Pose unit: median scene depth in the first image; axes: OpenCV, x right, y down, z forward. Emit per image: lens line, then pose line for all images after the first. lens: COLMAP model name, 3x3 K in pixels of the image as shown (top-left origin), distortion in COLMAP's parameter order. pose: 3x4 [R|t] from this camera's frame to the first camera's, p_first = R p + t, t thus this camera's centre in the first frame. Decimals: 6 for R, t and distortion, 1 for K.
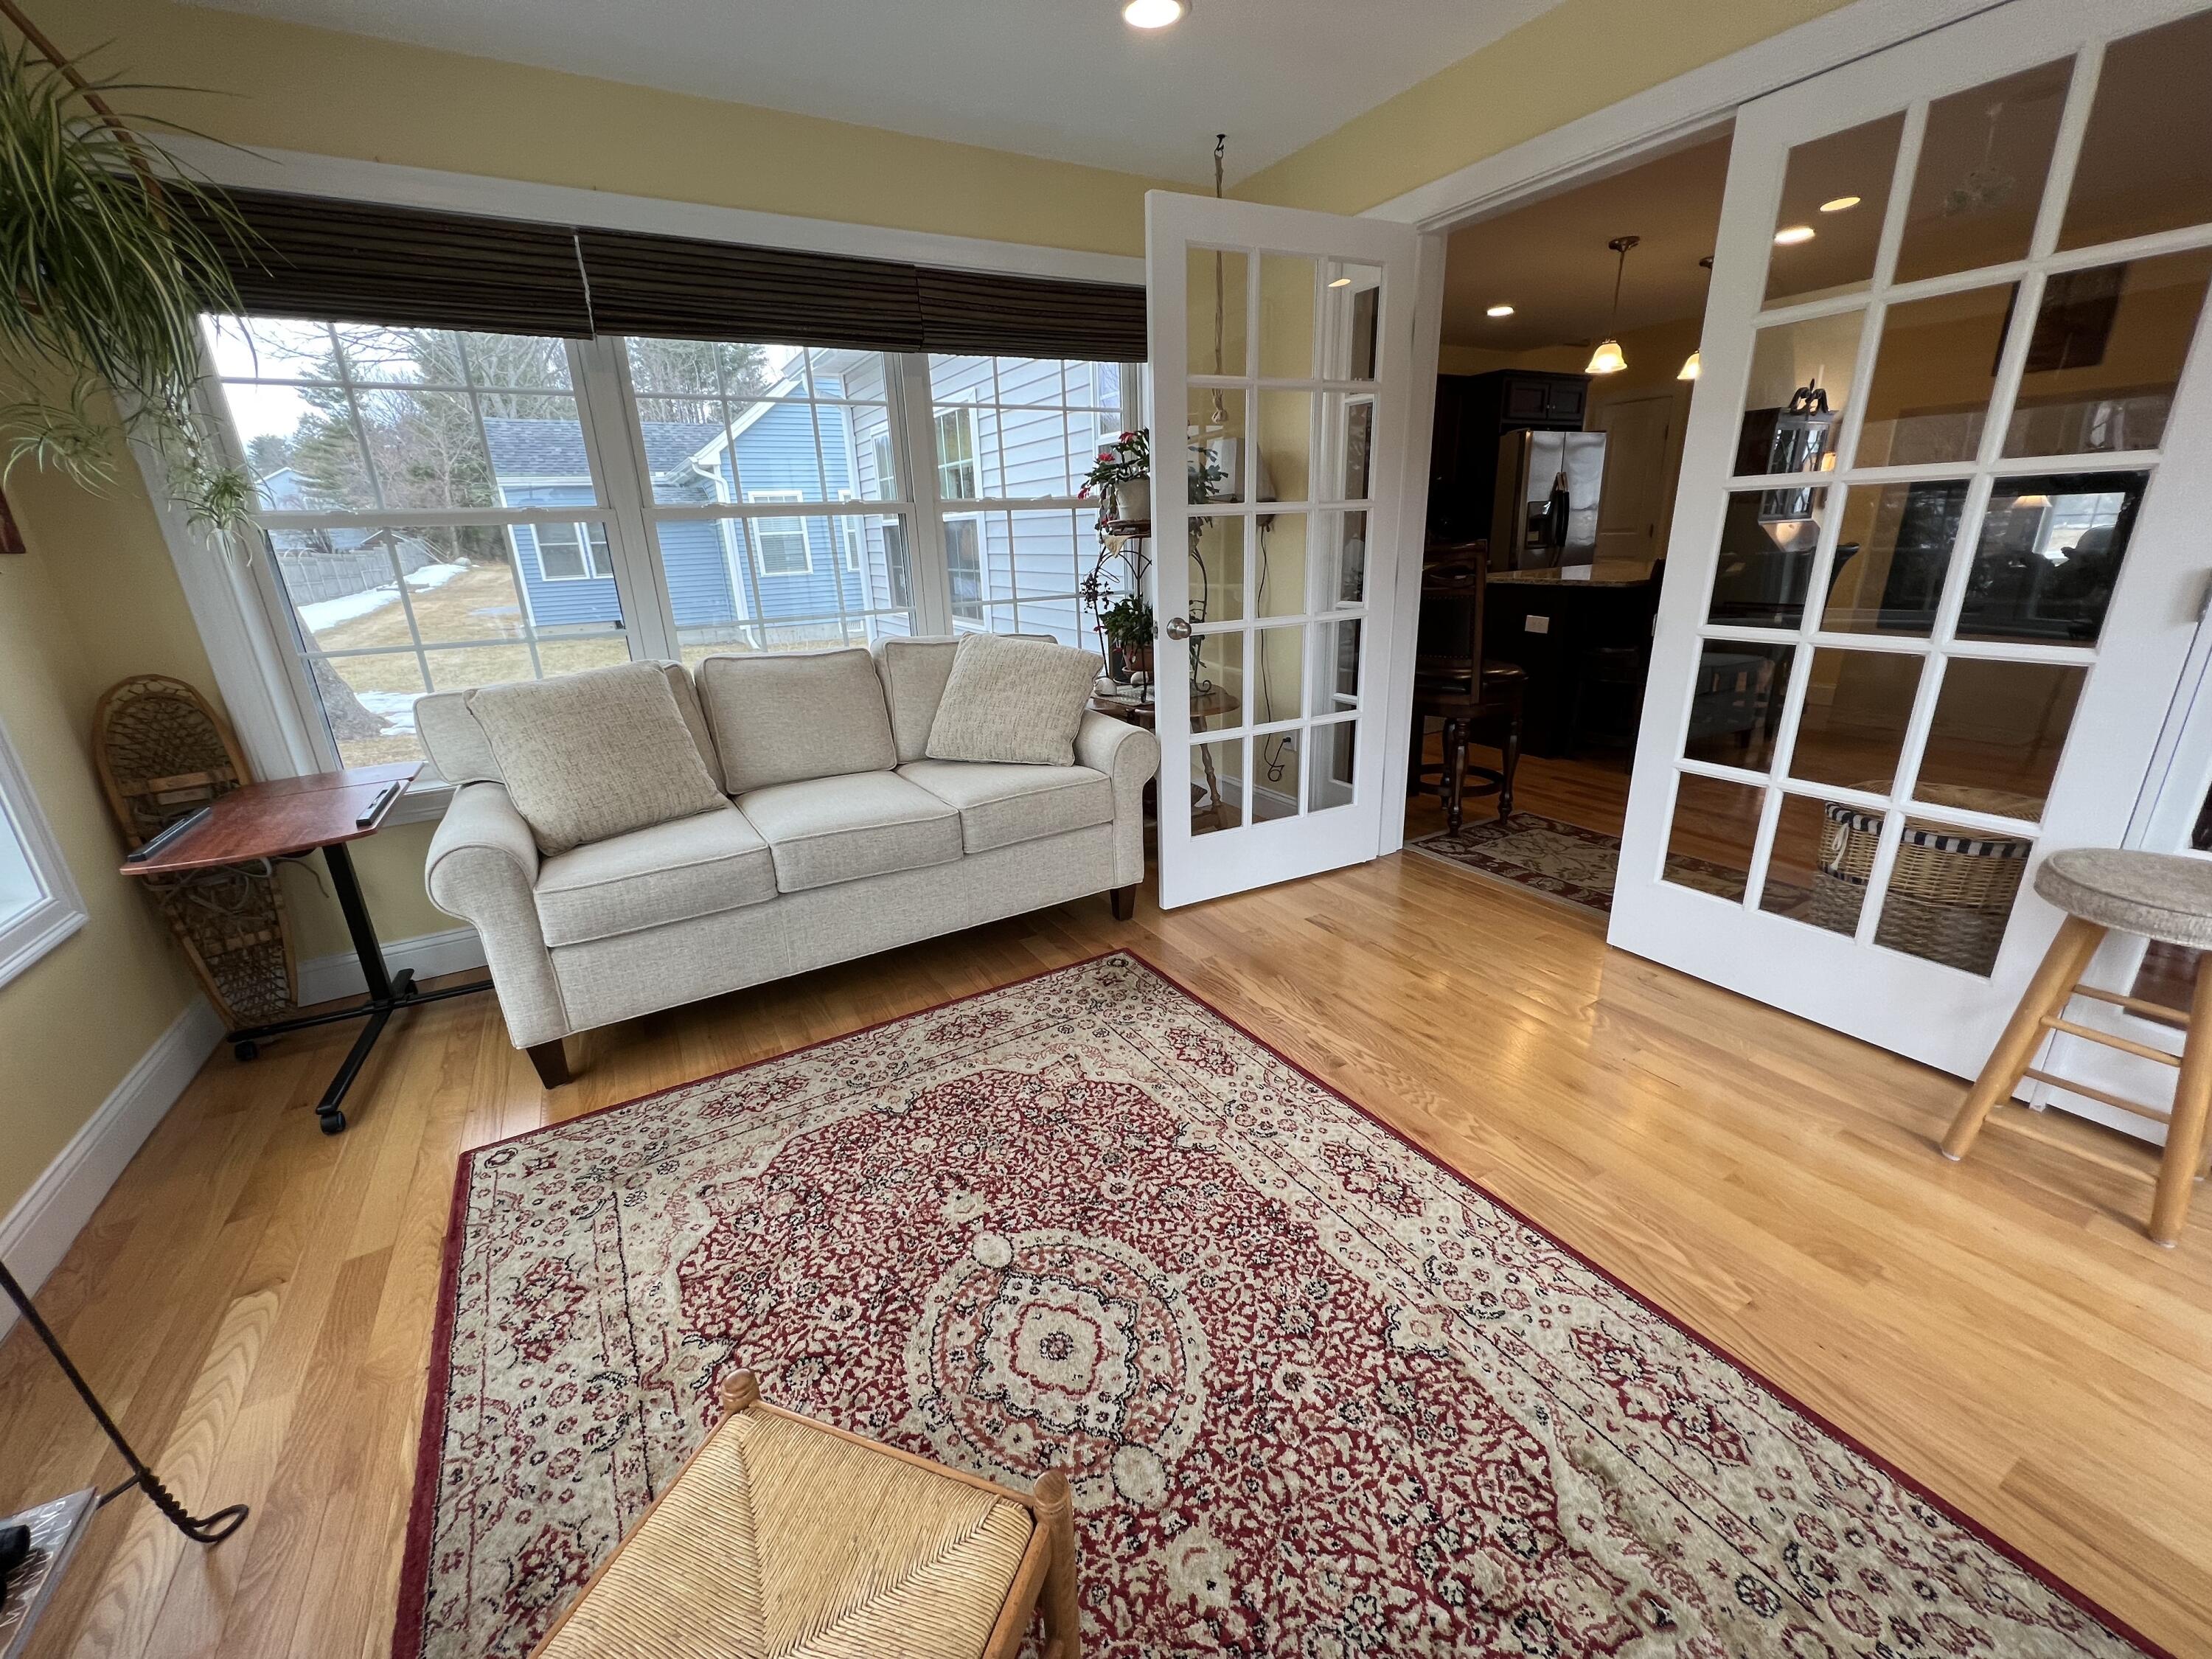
lens RADIAL K [[883.5, 0, 1107.0], [0, 883.5, 822.8], [0, 0, 1]] dist [-0.000445, 0.000857]
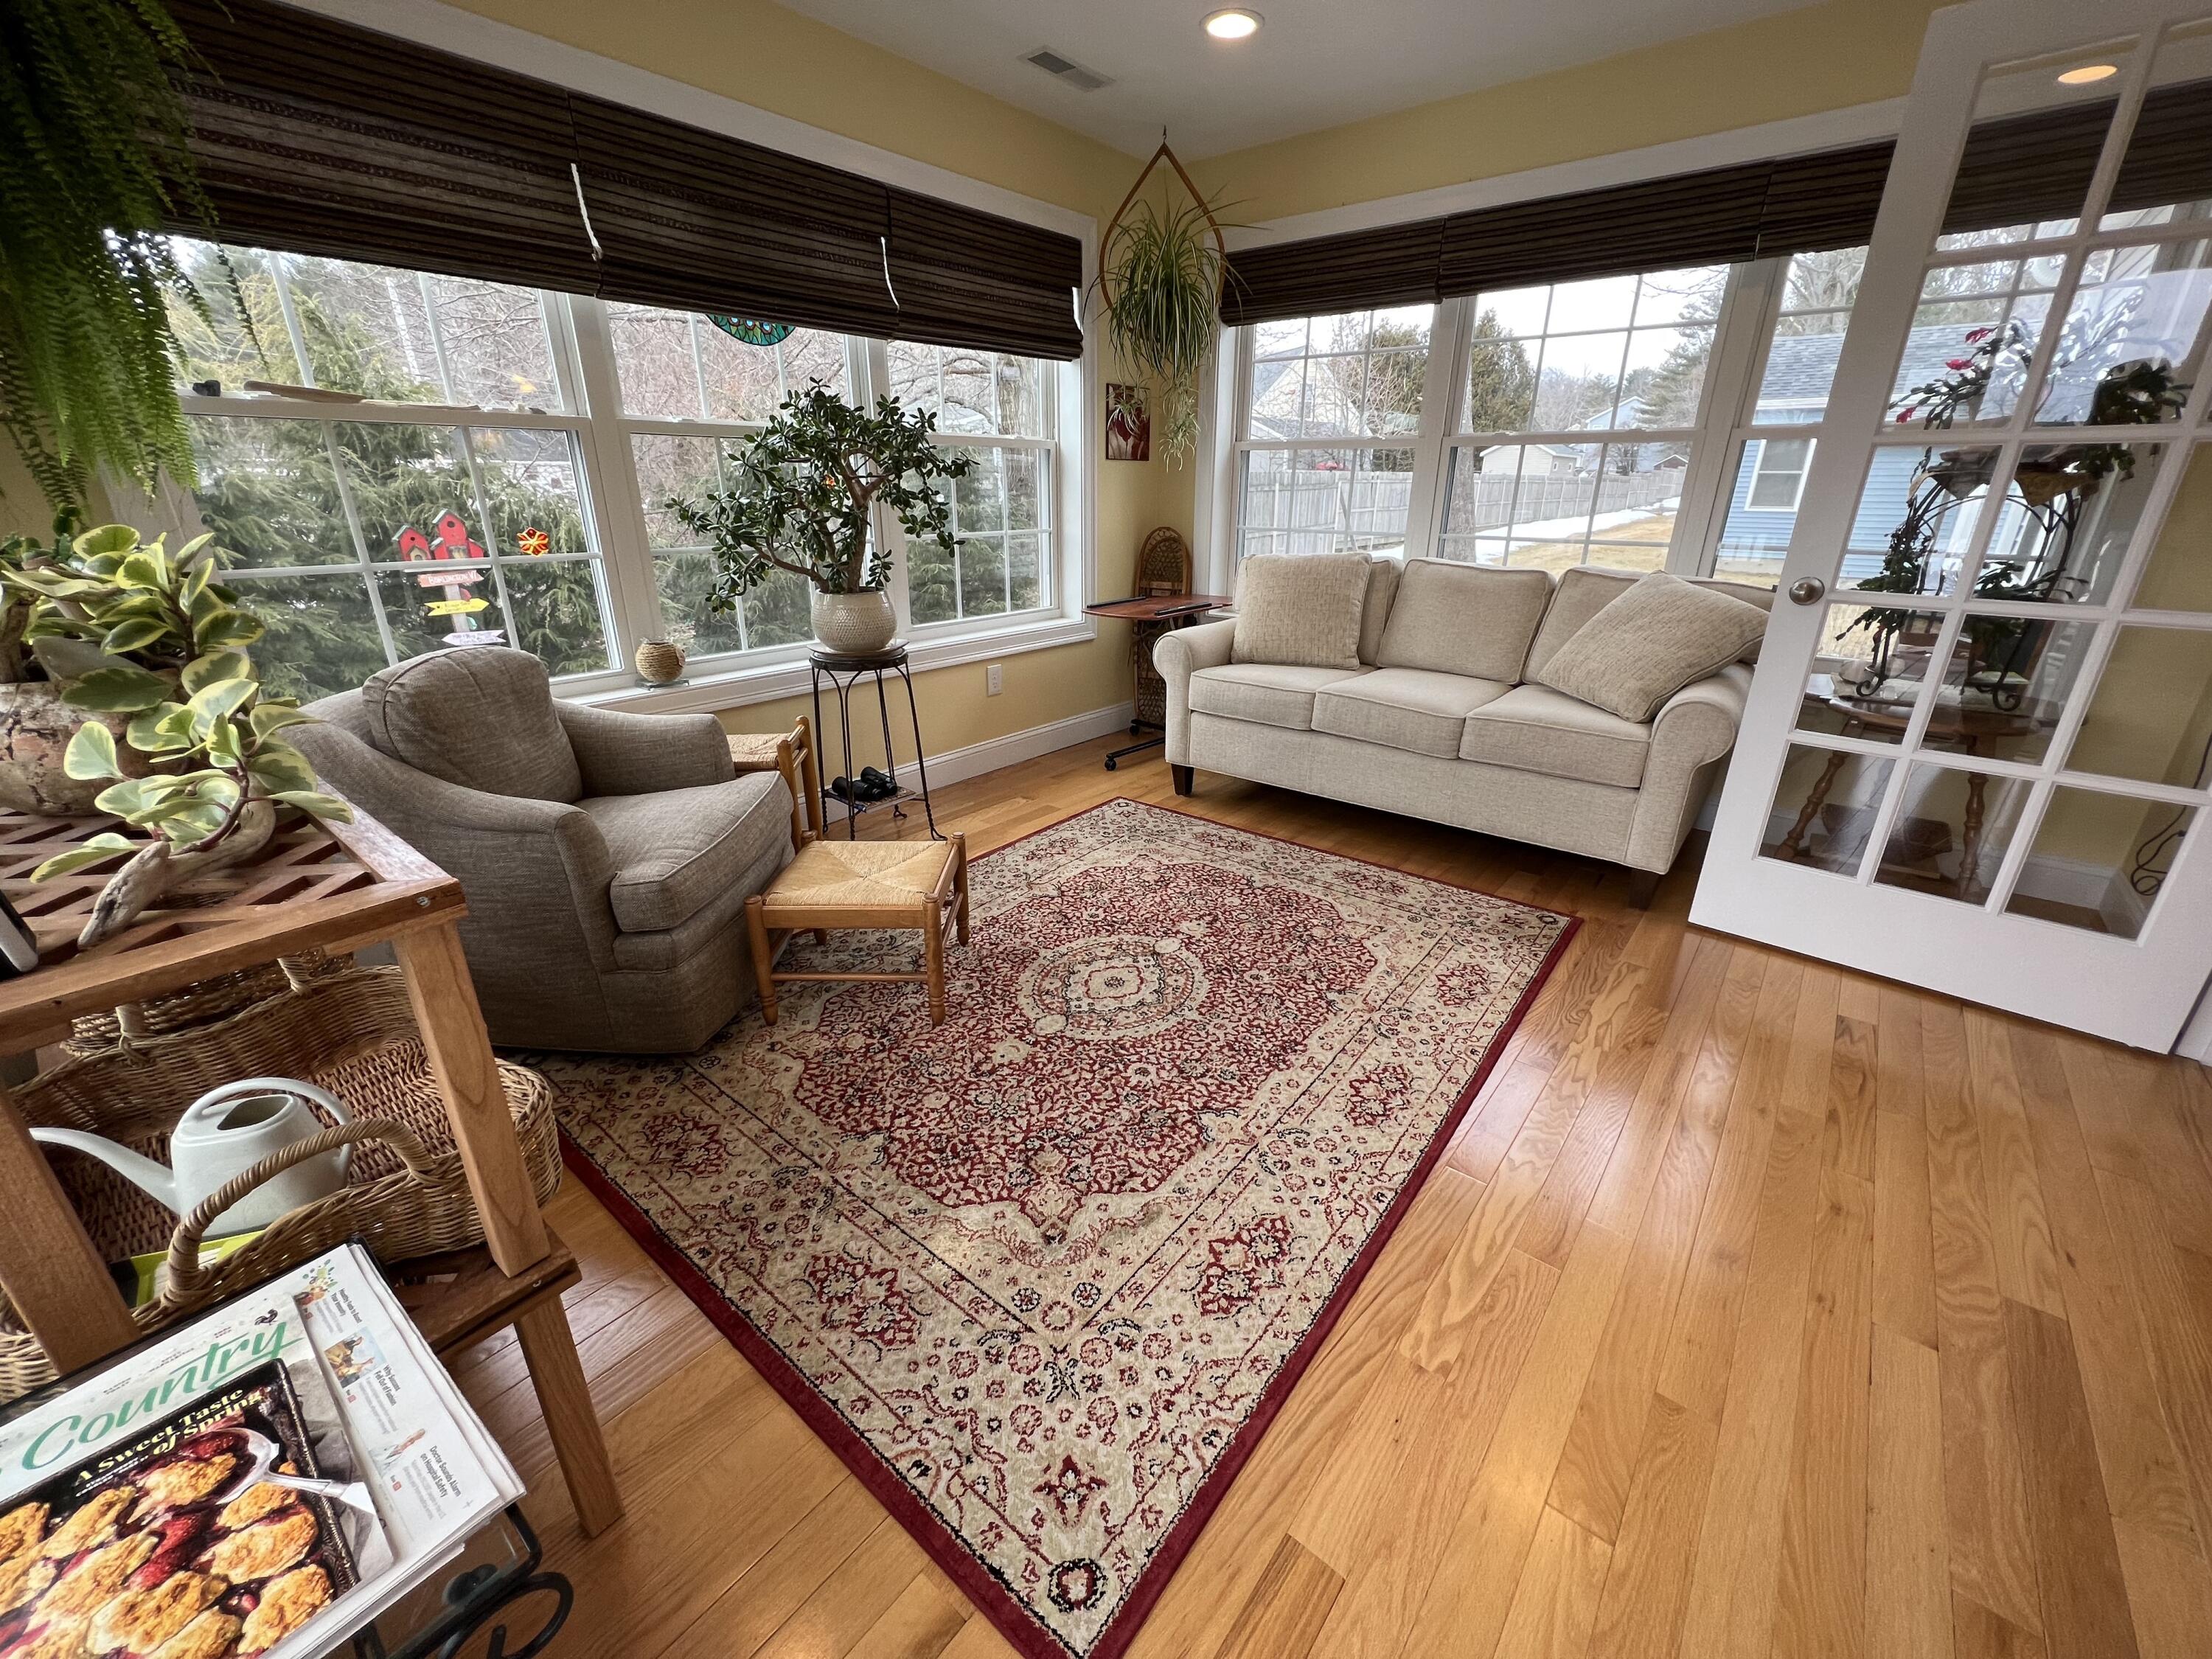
lens RADIAL K [[883.5, 0, 1102.9], [0, 883.5, 828.9], [0, 0, 1]] dist [-0.000445, 0.000857]
pose [[0.343045, 0.378700, -0.859597, 0.837387], [-0.310553, 0.909391, 0.276703, -0.062754], [0.886497, 0.172029, 0.429568, 0.178465]]
